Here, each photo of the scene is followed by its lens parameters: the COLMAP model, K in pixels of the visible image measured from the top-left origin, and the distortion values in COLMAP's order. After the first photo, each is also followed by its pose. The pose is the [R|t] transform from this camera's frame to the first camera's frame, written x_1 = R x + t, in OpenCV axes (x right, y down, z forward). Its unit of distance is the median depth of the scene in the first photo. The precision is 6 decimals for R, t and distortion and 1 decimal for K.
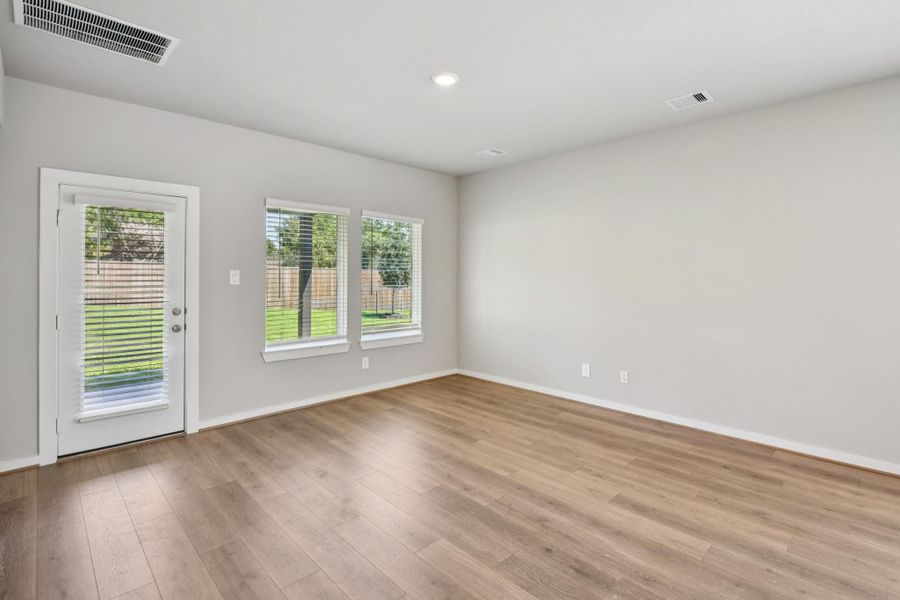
lens RADIAL K [[428.2, 0, 456.6], [0, 428.2, 277.4], [0, 0, 1]] dist [-0.003122, -0.001127]
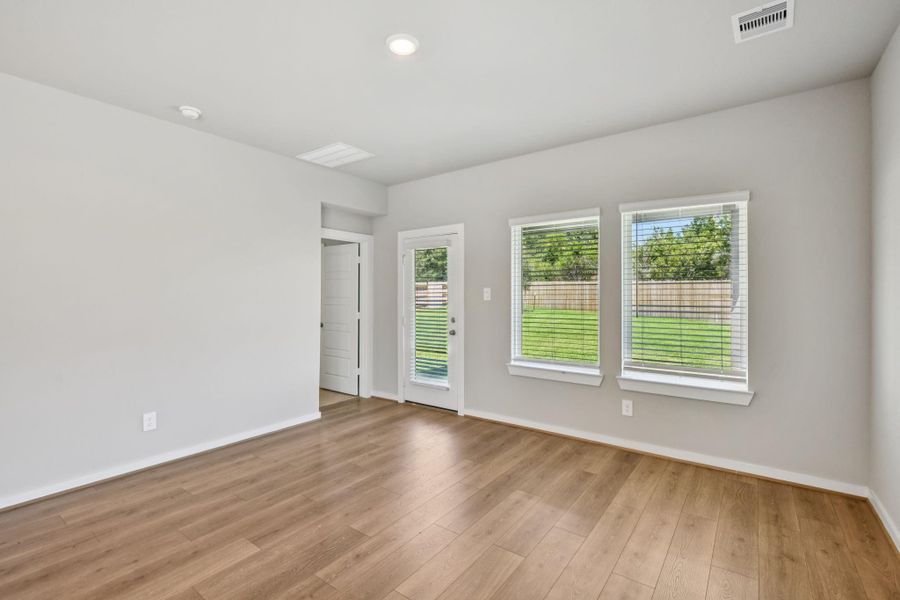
lens RADIAL K [[412.0, 0, 448.7], [0, 412.0, 297.8], [0, 0, 1]] dist [0.002396, 0.000135]
pose [[0.159316, 0.003708, -0.987221, 0.599071], [0.000940, 0.999992, 0.003908, 0.005276], [0.987227, -0.001551, 0.159311, 0.769592]]
